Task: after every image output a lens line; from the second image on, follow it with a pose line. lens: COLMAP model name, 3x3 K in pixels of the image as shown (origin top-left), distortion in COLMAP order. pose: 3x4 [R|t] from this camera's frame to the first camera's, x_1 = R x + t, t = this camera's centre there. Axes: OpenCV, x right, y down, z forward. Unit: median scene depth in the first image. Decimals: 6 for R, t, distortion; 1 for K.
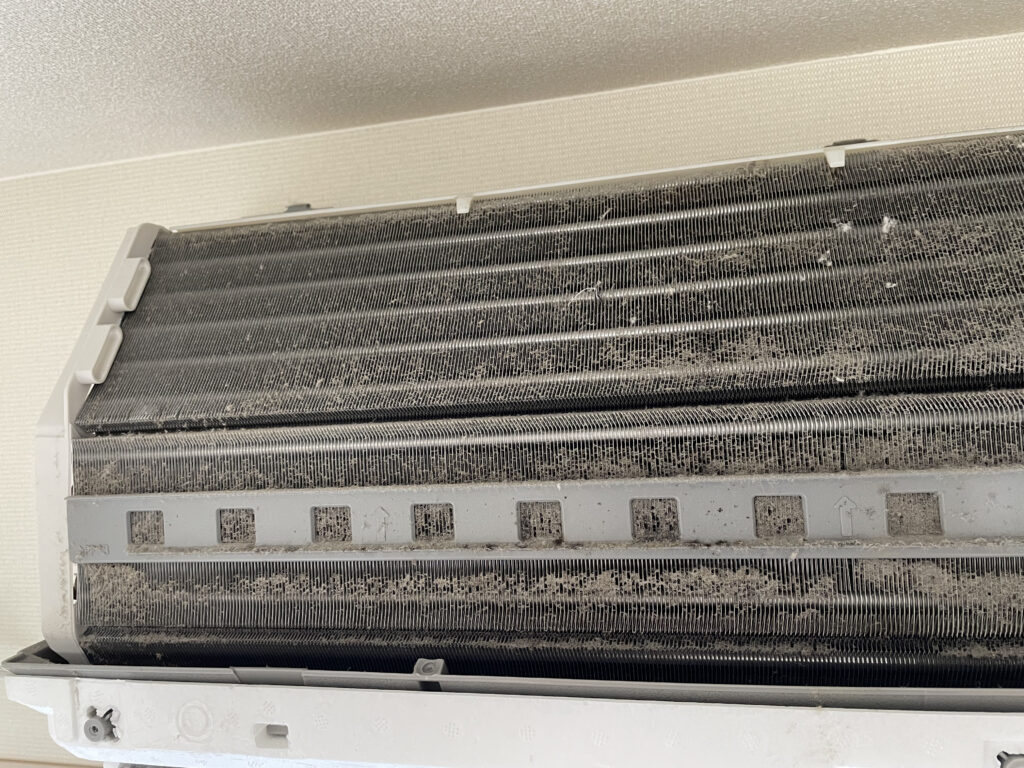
lens RADIAL K [[764.1, 0, 506.4], [0, 764.1, 383.9], [0, 0, 1]] dist [0.036313, -0.075458]
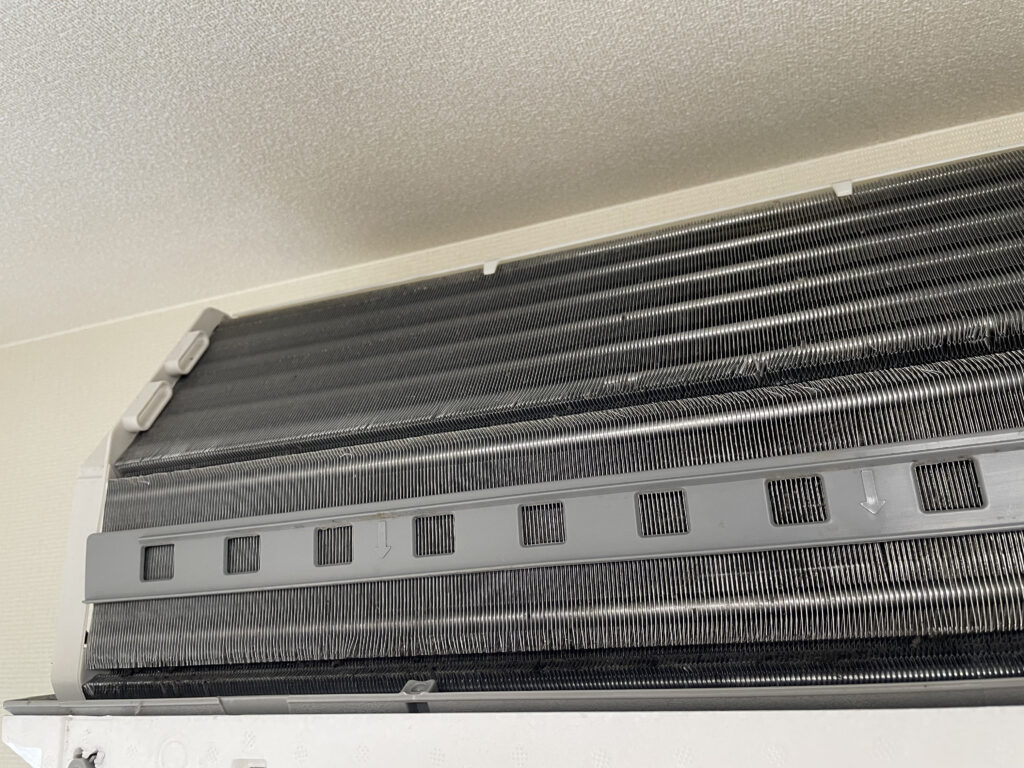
lens RADIAL K [[764.1, 0, 511.1], [0, 764.1, 380.6], [0, 0, 1]] dist [0.036313, -0.075458]
pose [[0.991205, -0.027267, -0.129495, 0.098594], [-0.010711, 0.958800, -0.283880, 0.204374], [0.131901, 0.282770, 0.950075, 0.040498]]
